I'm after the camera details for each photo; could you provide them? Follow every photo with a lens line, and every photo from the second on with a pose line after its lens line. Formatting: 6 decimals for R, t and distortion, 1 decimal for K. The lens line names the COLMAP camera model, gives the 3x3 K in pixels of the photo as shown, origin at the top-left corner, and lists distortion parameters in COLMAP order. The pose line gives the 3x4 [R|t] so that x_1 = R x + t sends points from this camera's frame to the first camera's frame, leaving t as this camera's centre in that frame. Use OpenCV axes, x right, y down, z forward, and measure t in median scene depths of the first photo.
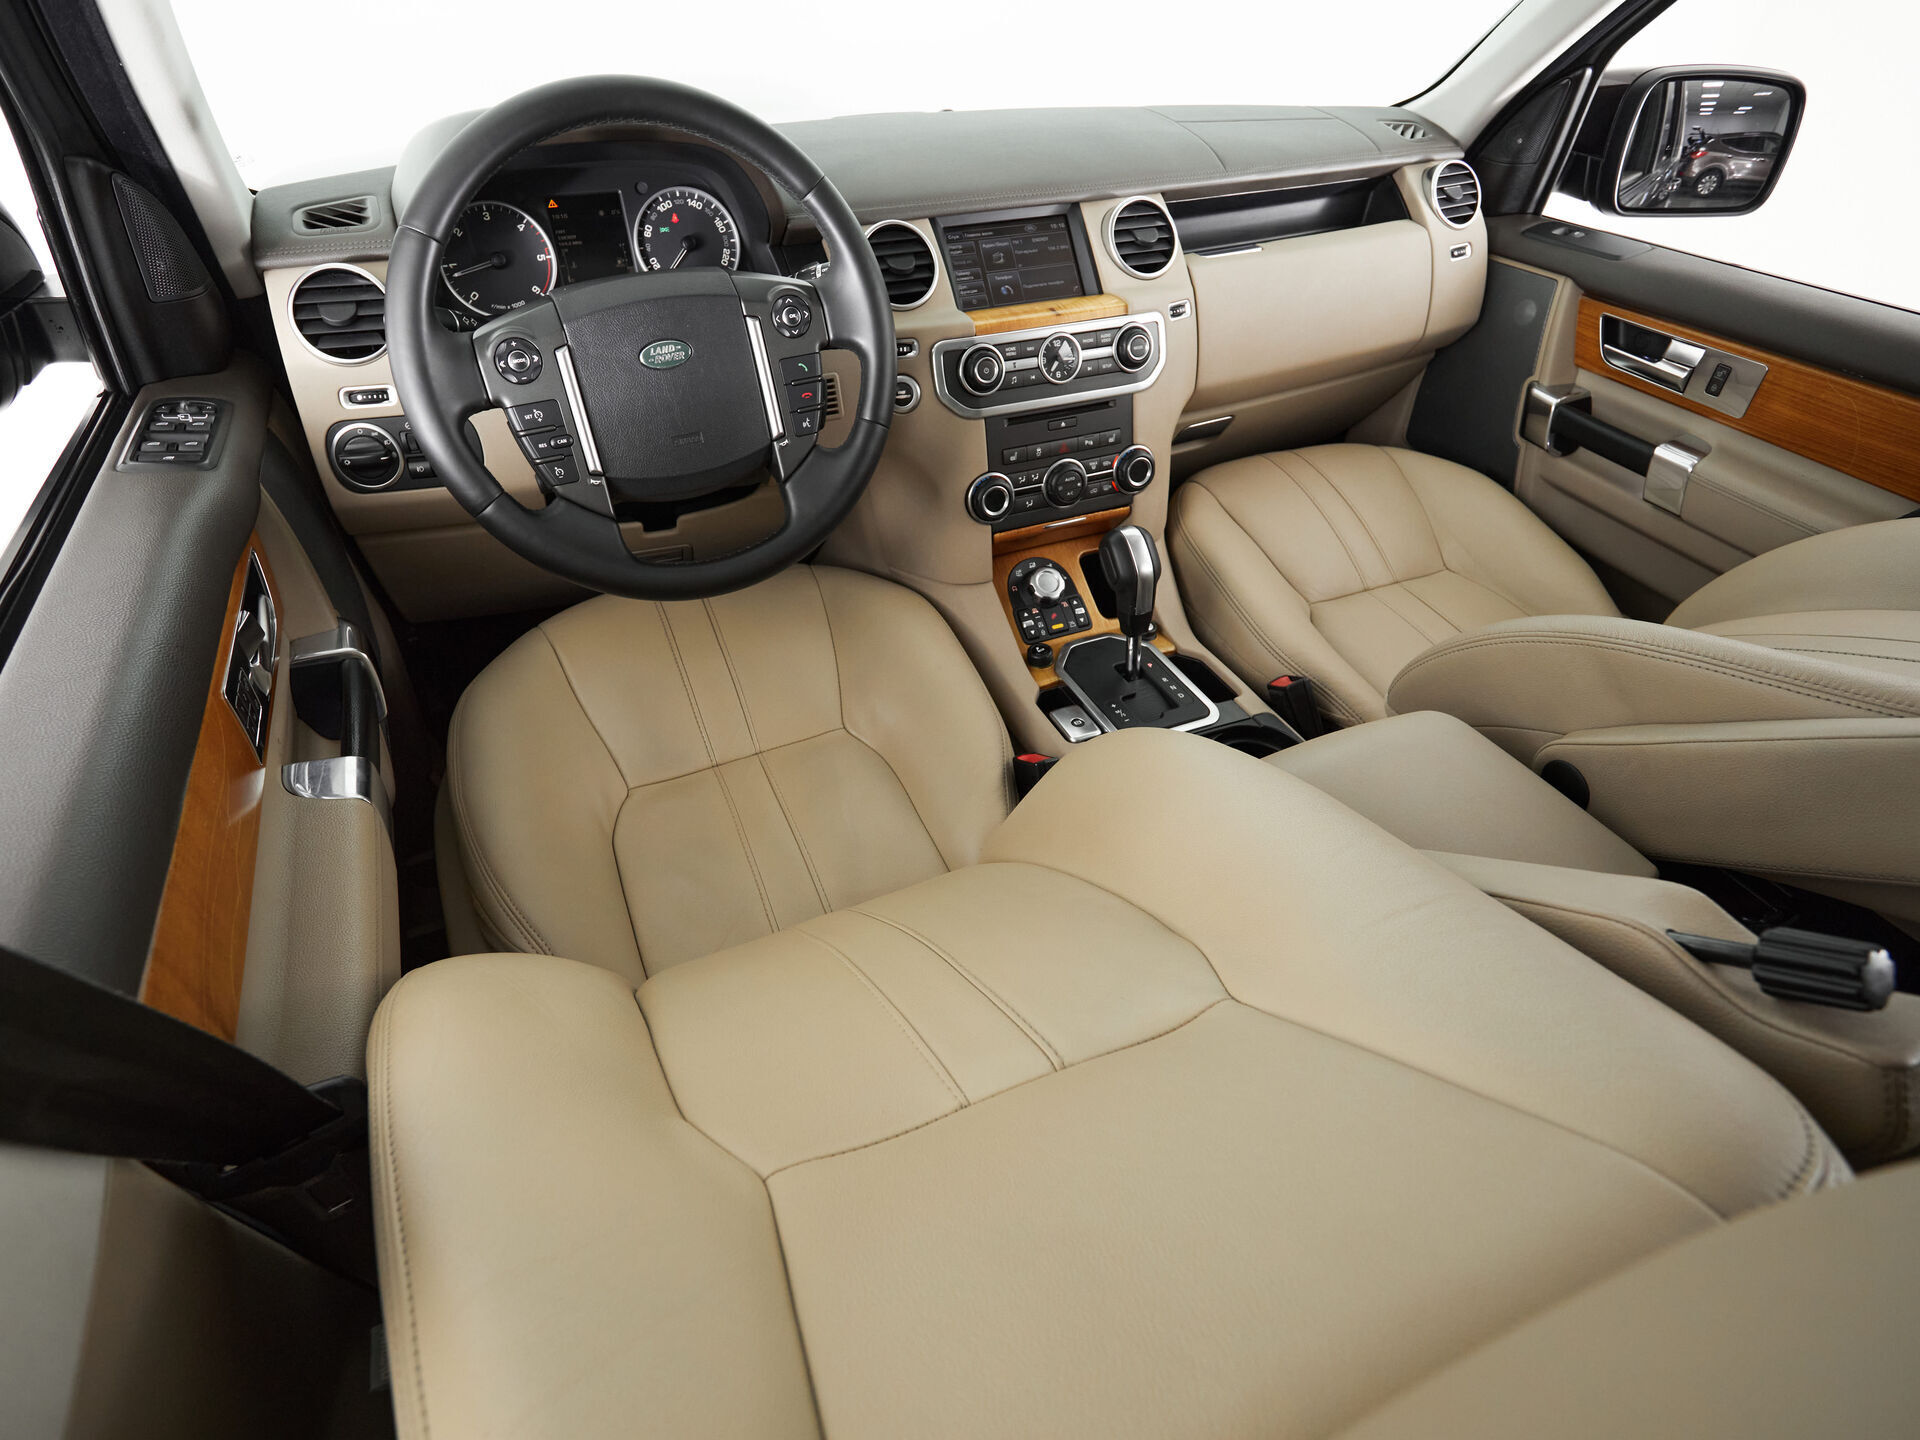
lens RADIAL K [[1013.9, 0, 937.2], [0, 1013.9, 714.9], [0, 0, 1]] dist [-0.001493, -0.002953]
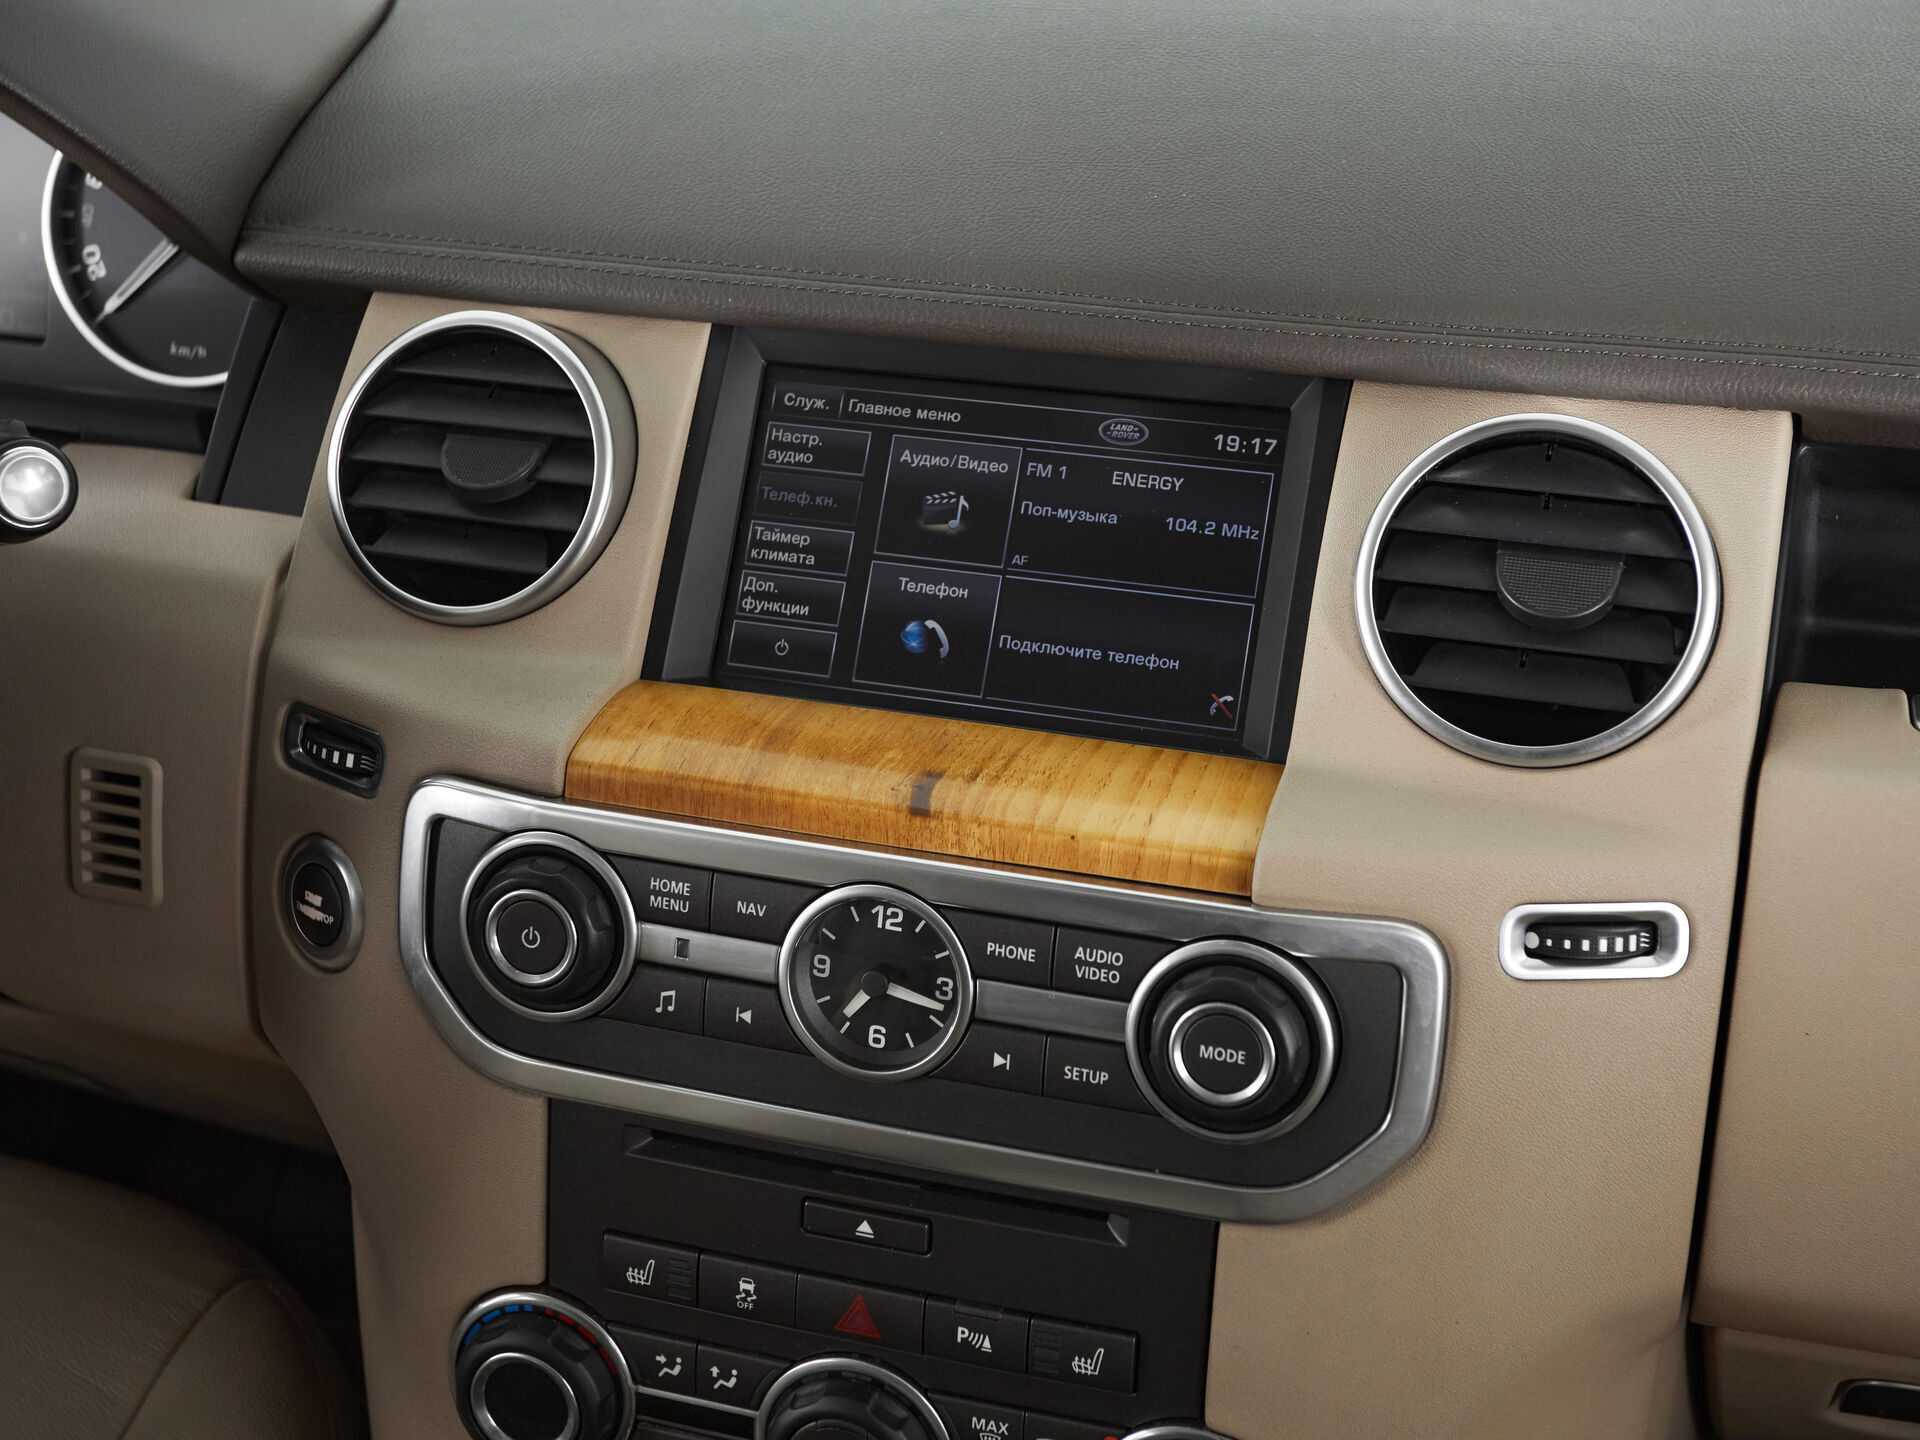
lens RADIAL K [[2637.7, 0, 963.2], [0, 2637.7, 657.3], [0, 0, 1]] dist [0.031779, 0.000000]
pose [[0.754072, 0.292804, -0.587913, 0.455969], [-0.385321, 0.922120, -0.034971, -0.388444], [0.531887, 0.252906, 0.808168, 0.466885]]
